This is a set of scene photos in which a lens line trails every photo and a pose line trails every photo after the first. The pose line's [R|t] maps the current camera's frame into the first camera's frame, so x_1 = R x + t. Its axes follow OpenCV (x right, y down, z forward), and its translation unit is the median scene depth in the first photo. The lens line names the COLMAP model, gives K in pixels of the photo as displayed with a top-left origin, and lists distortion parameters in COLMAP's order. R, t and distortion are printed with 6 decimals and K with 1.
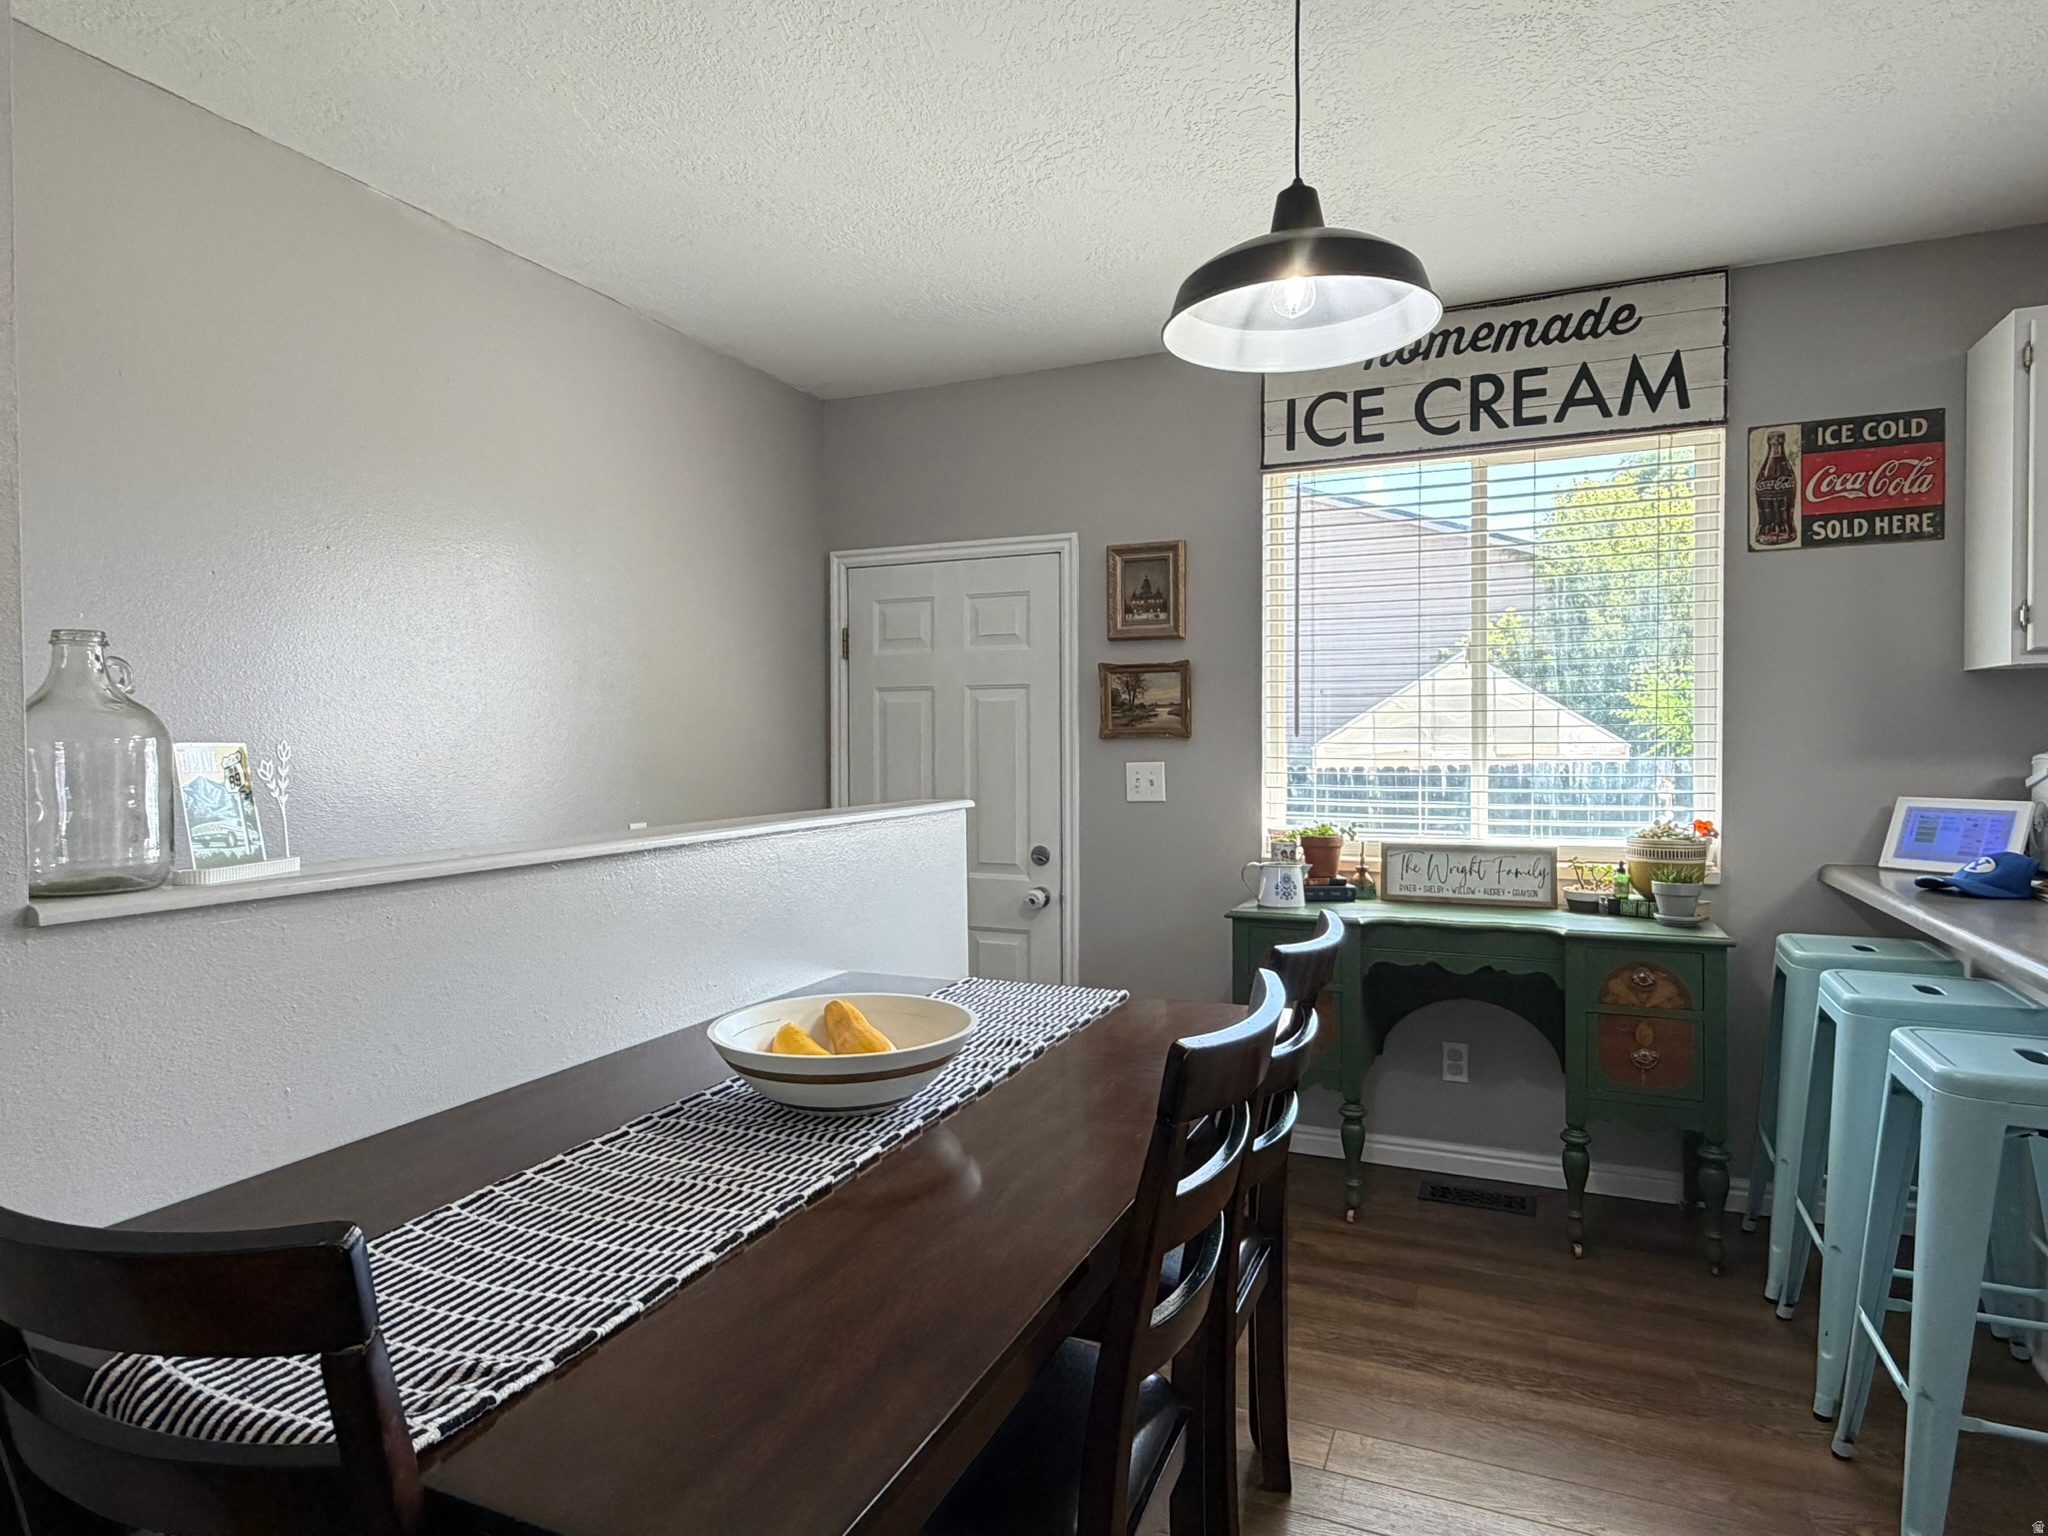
lens RADIAL K [[1138.5, 0, 1024.0], [0, 1138.5, 768.0], [0, 0, 1]] dist [-0.003110, -0.001198]
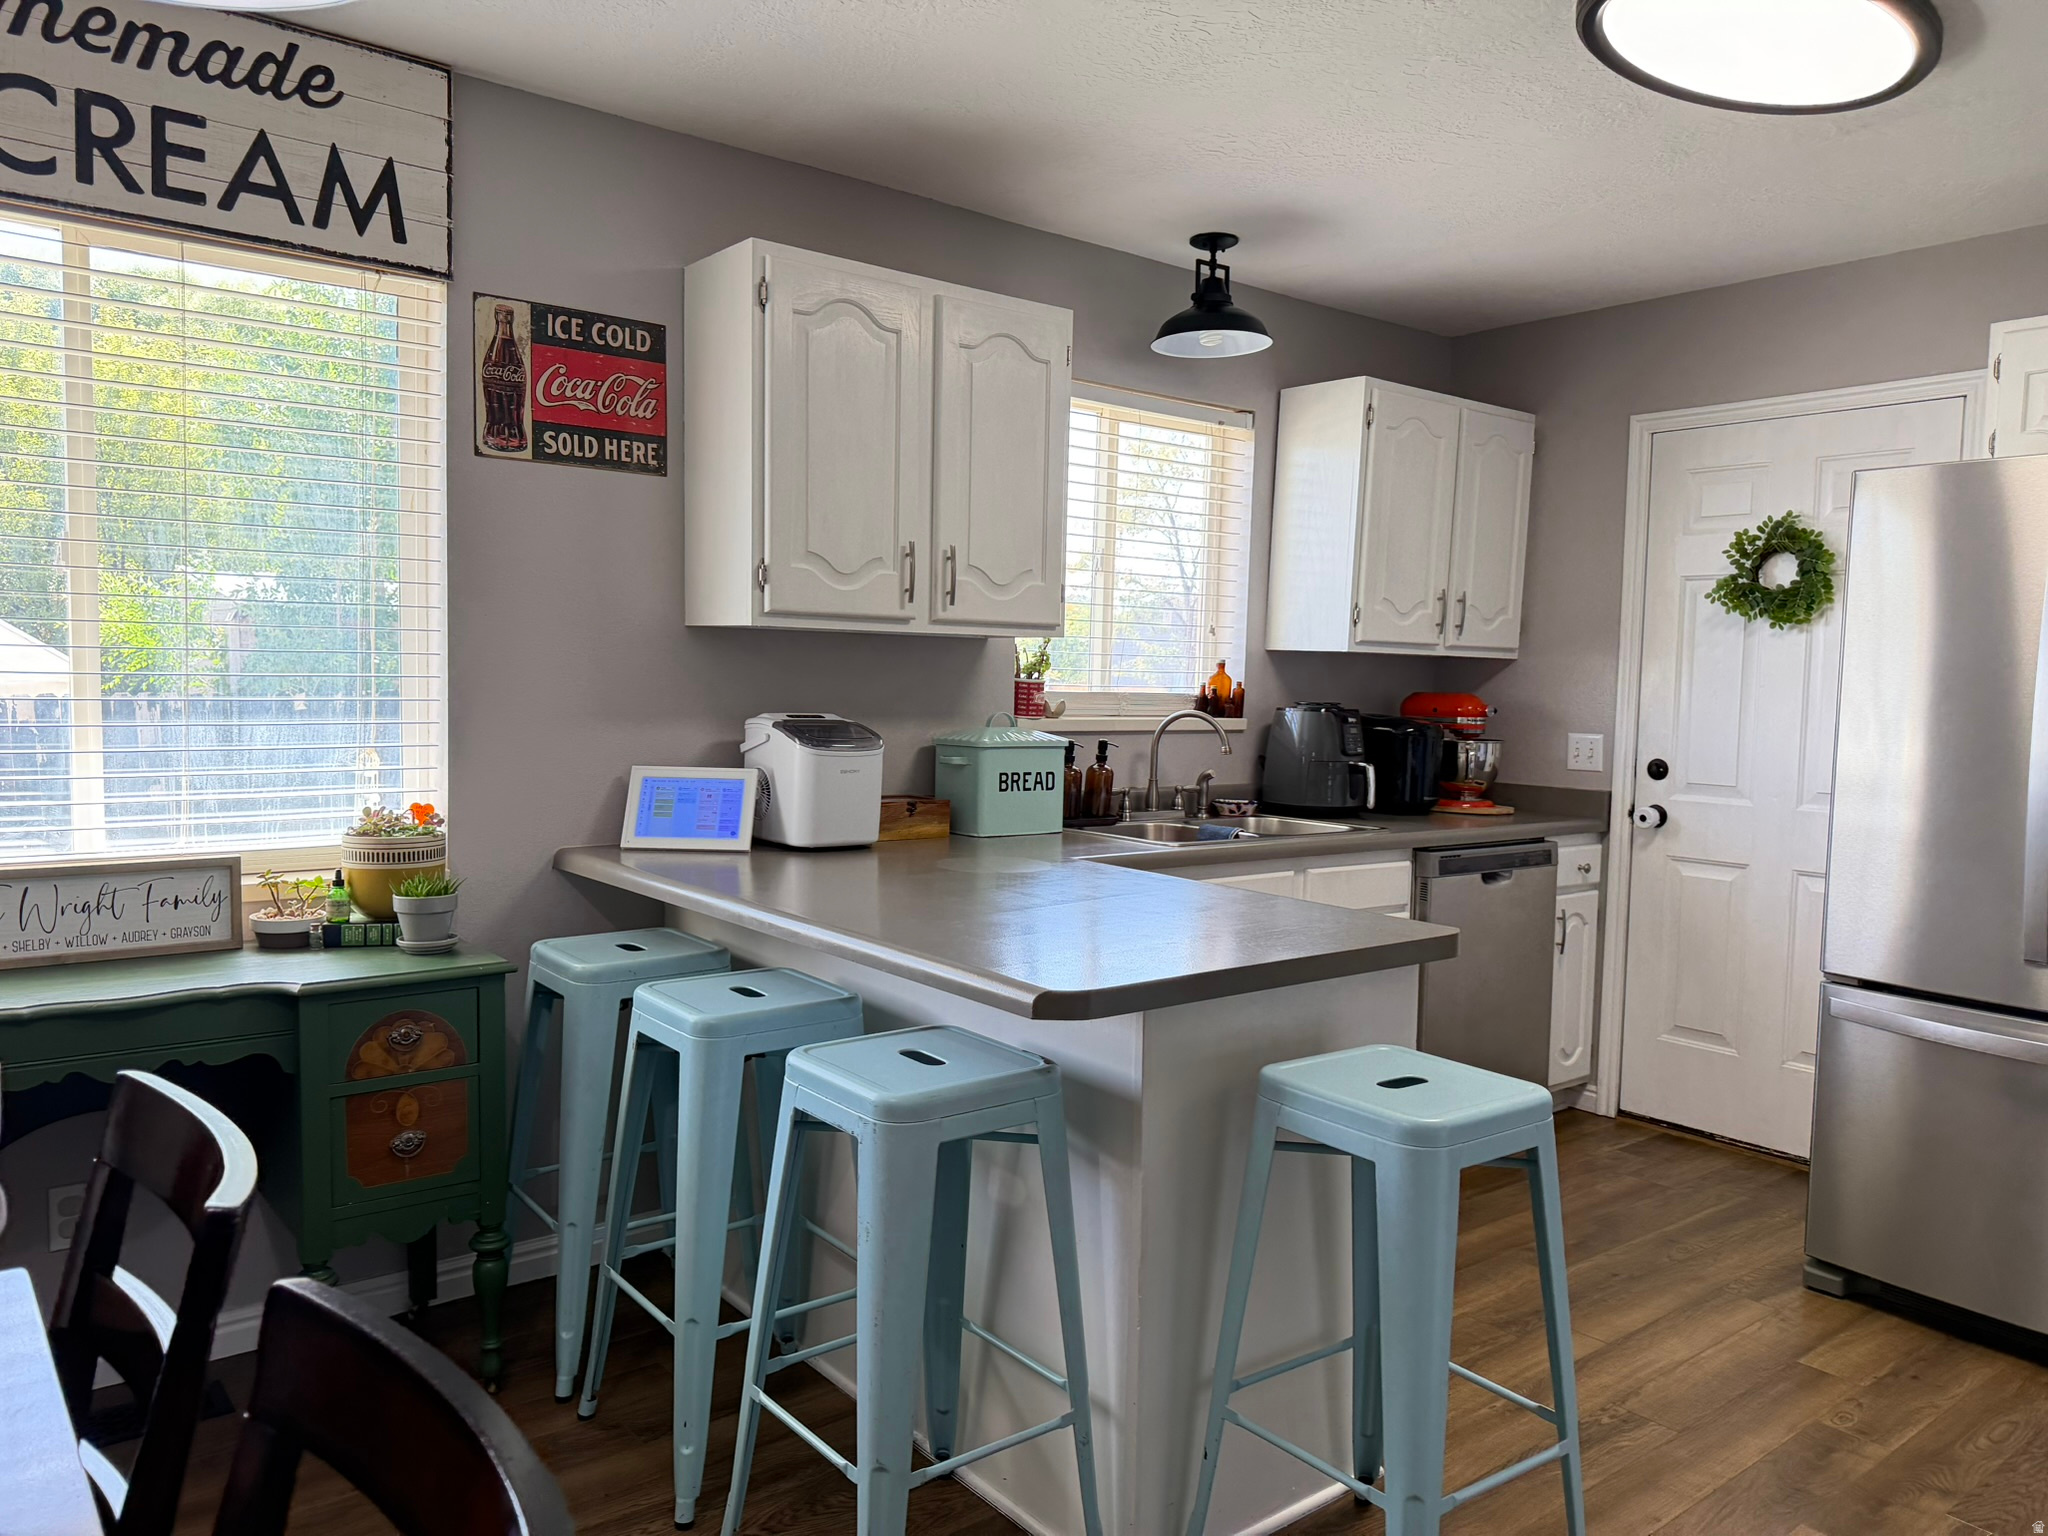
lens RADIAL K [[1453.6, 0, 1024.0], [0, 1453.6, 768.0], [0, 0, 1]] dist [0.056752, -0.063375]
pose [[0.471402, -0.040409, 0.880992, -0.074646], [-0.003198, 0.998865, 0.047527, -0.026097], [-0.881913, -0.025222, 0.470738, 0.196152]]
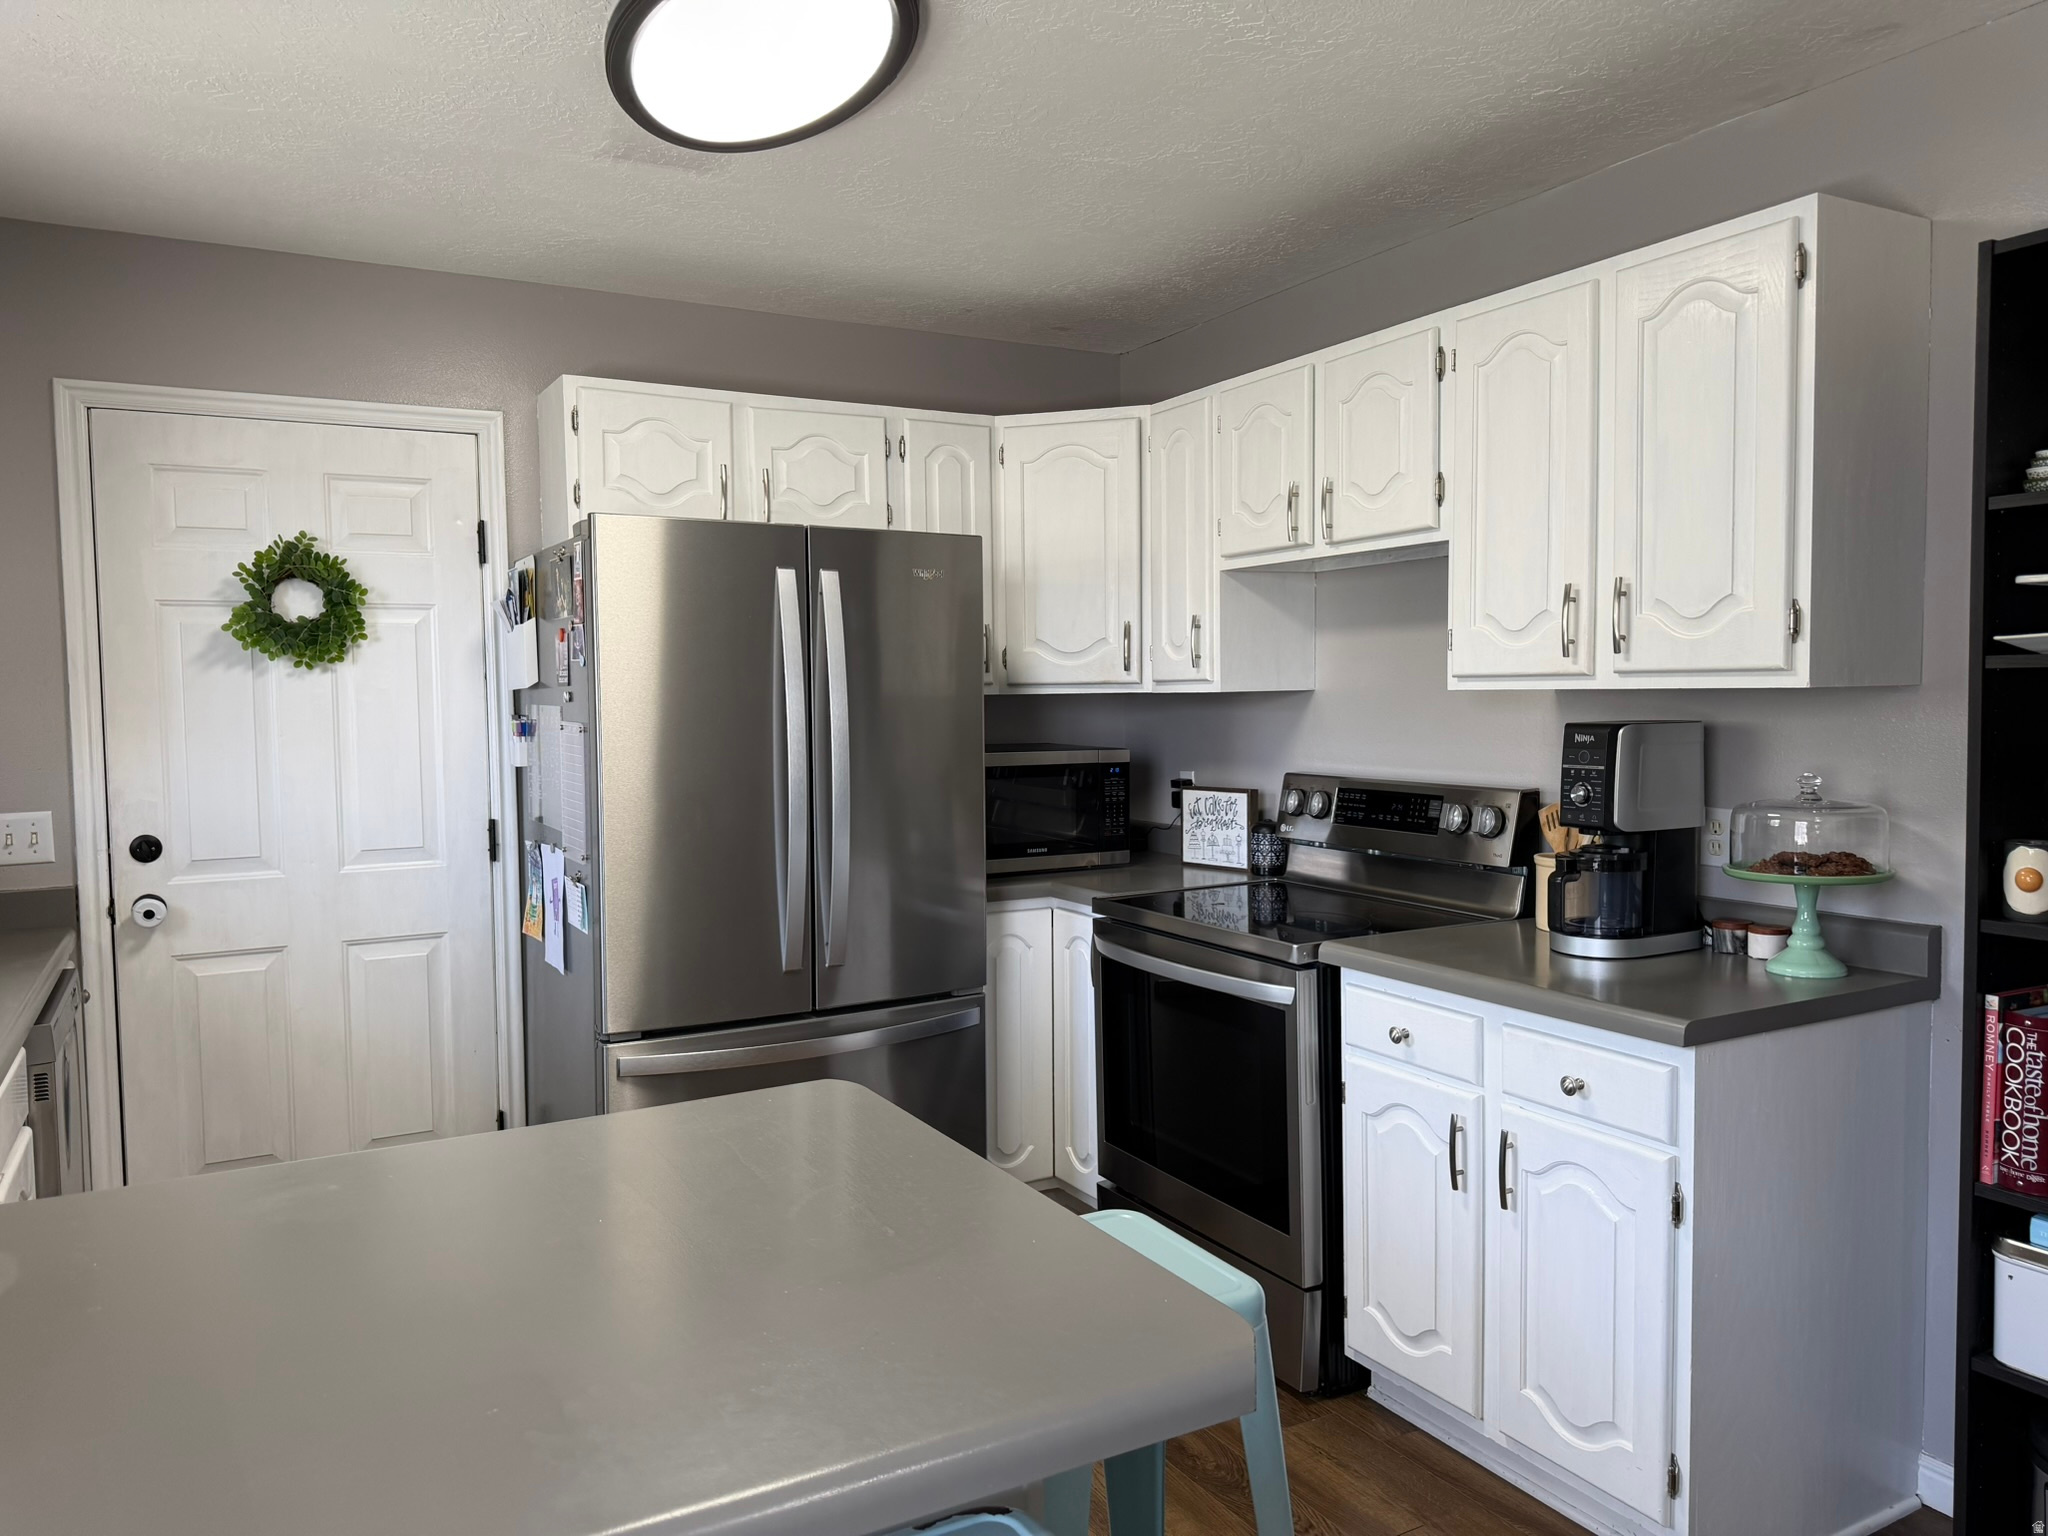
lens RADIAL K [[1441.4, 0, 1034.4], [0, 1441.4, 773.0], [0, 0, 1]] dist [0.113274, -0.171826]
pose [[-0.803007, -0.020615, 0.595612, 0.323819], [0.030506, 0.996670, 0.075624, -0.084052], [-0.595188, 0.078897, -0.799704, 0.870903]]
